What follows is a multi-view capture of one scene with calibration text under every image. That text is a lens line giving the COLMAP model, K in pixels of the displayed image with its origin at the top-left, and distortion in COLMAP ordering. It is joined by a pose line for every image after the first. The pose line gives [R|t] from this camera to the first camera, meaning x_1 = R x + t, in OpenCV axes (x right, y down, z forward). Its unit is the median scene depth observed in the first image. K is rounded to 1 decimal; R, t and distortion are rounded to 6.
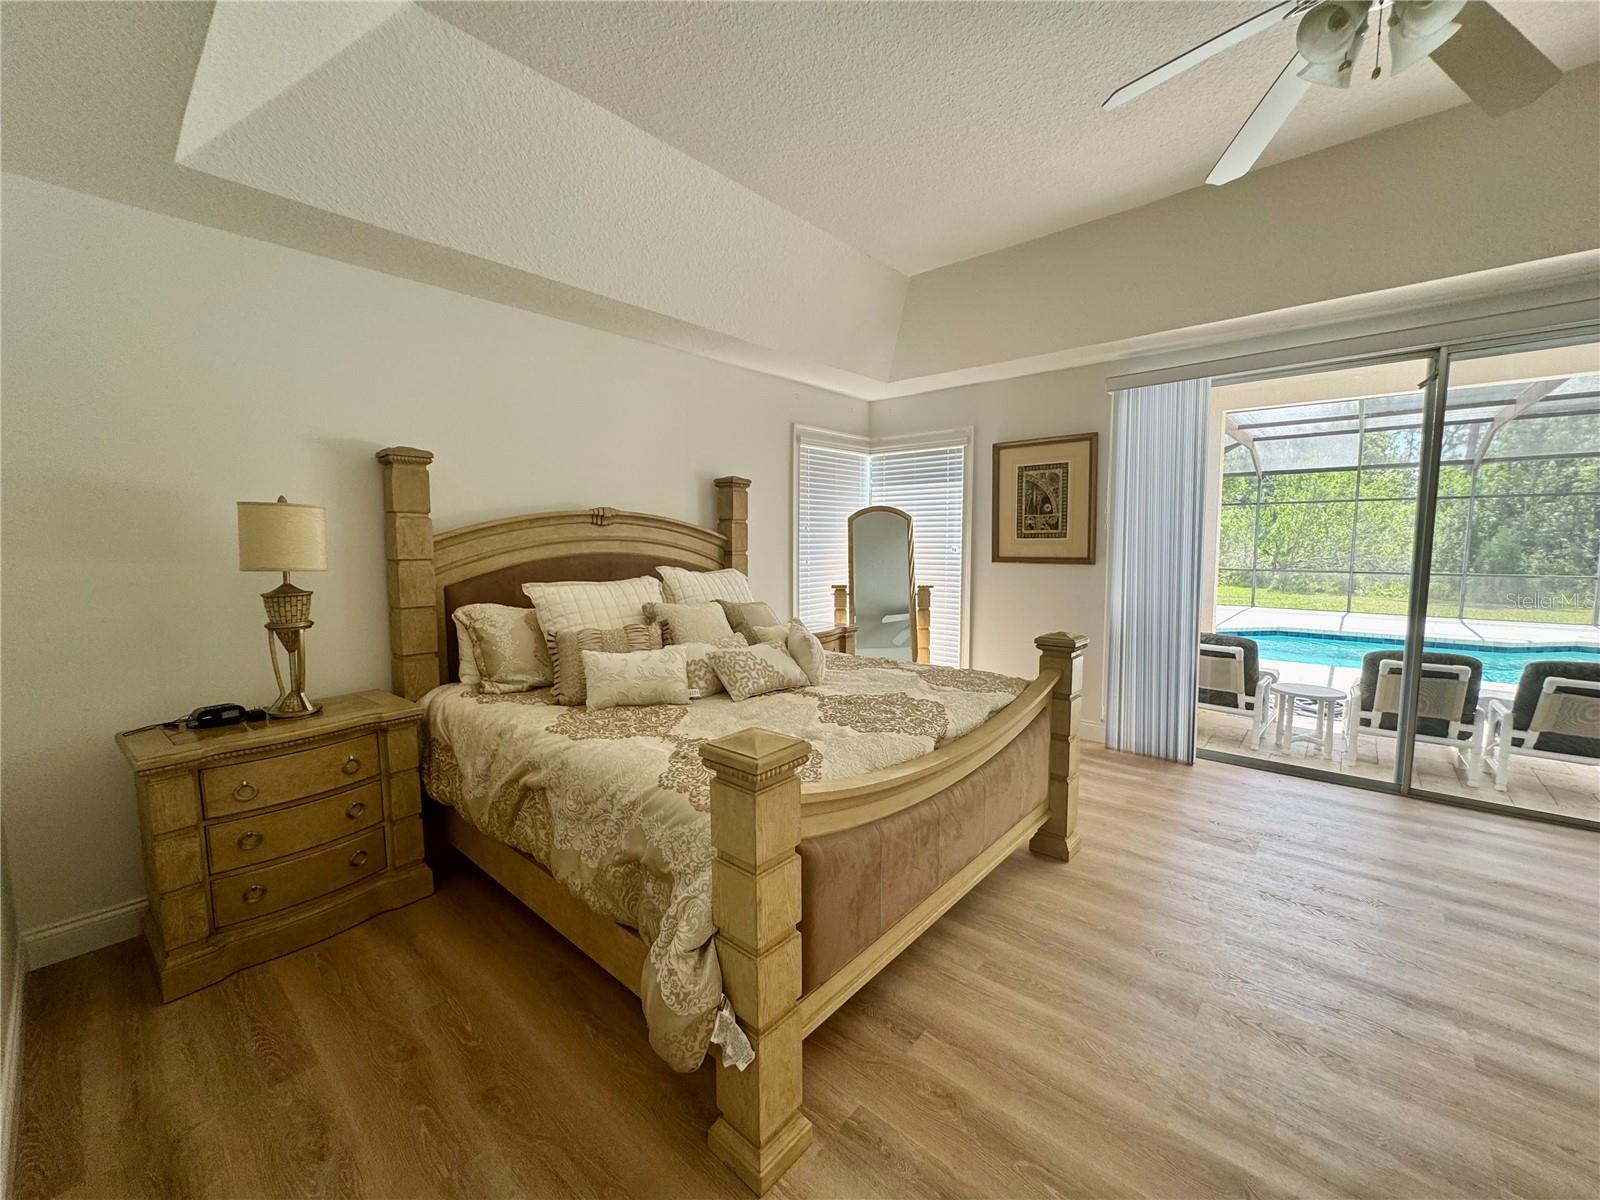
lens RADIAL K [[642.2, 0, 800.0], [0, 642.2, 600.0], [0, 0, 1]] dist [-0.002657, -0.000242]
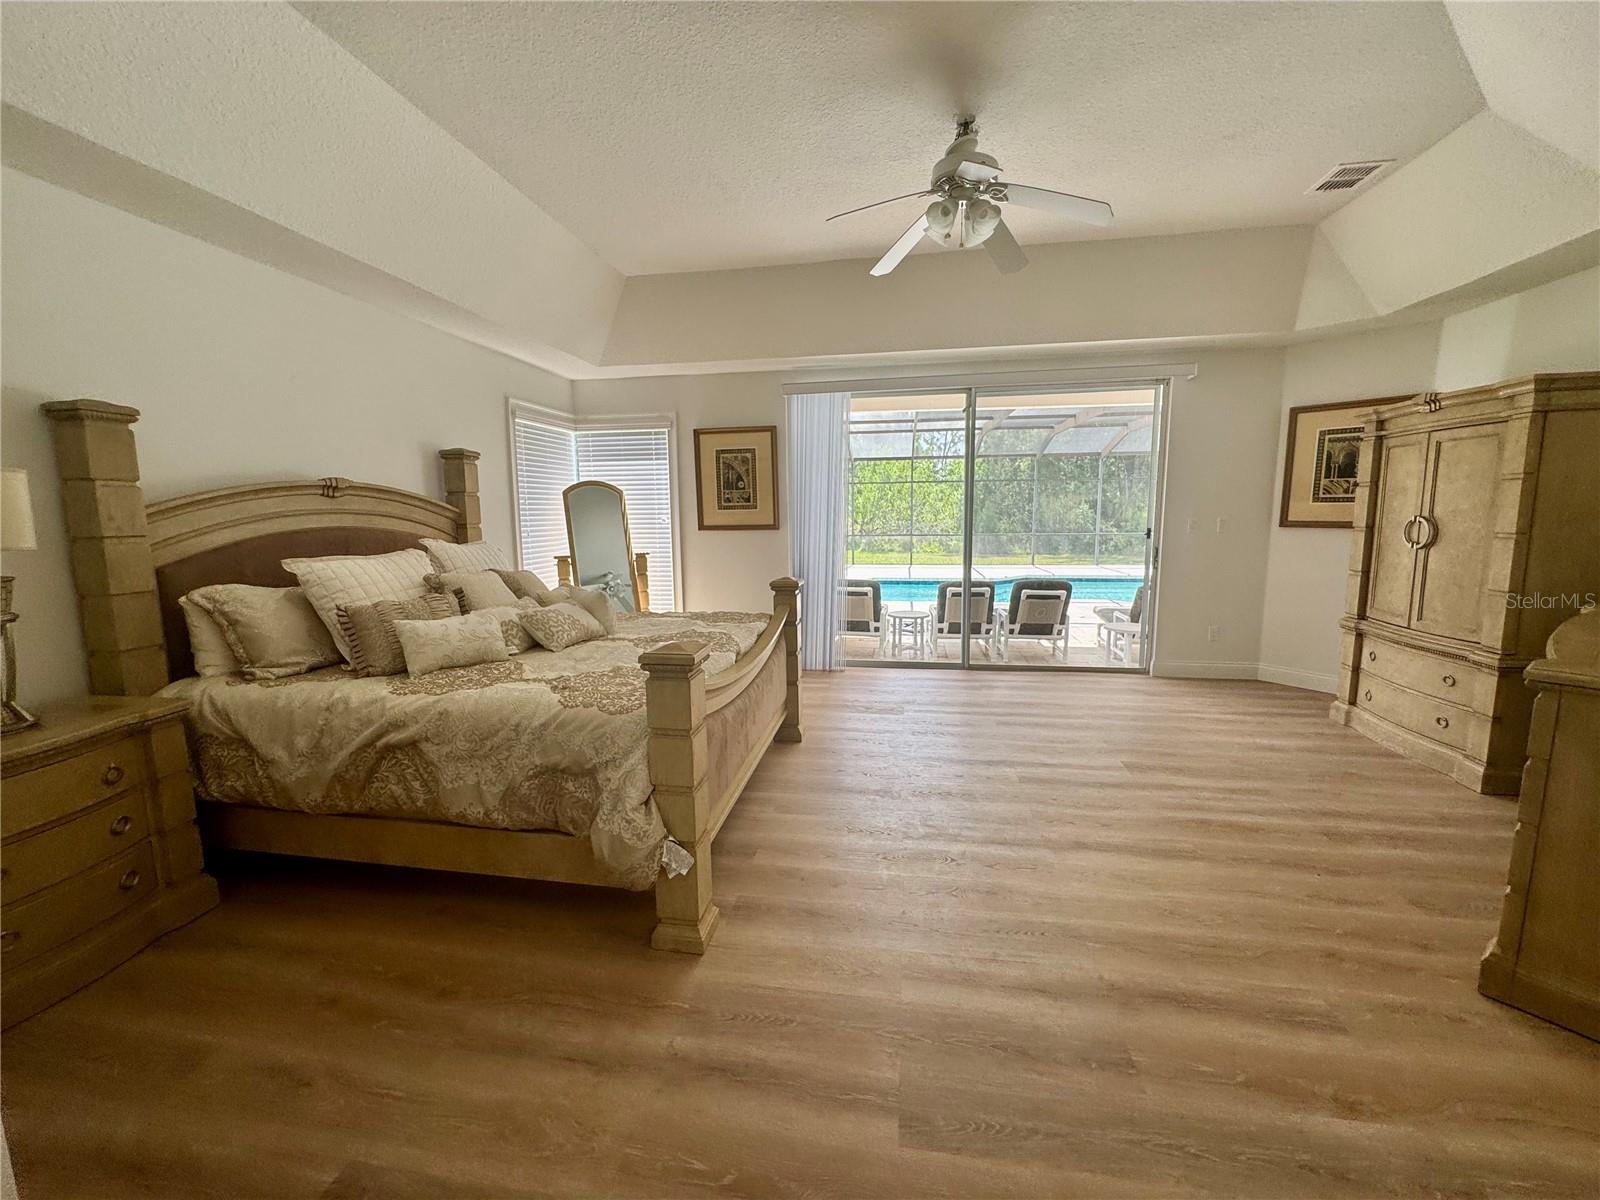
lens RADIAL K [[642.2, 0, 800.0], [0, 642.2, 600.0], [0, 0, 1]] dist [-0.002657, -0.000242]
pose [[0.849660, -0.079210, 0.521349, -0.278143], [0.059696, 0.996747, 0.054149, 0.026307], [-0.523942, -0.014886, 0.851624, -0.173312]]
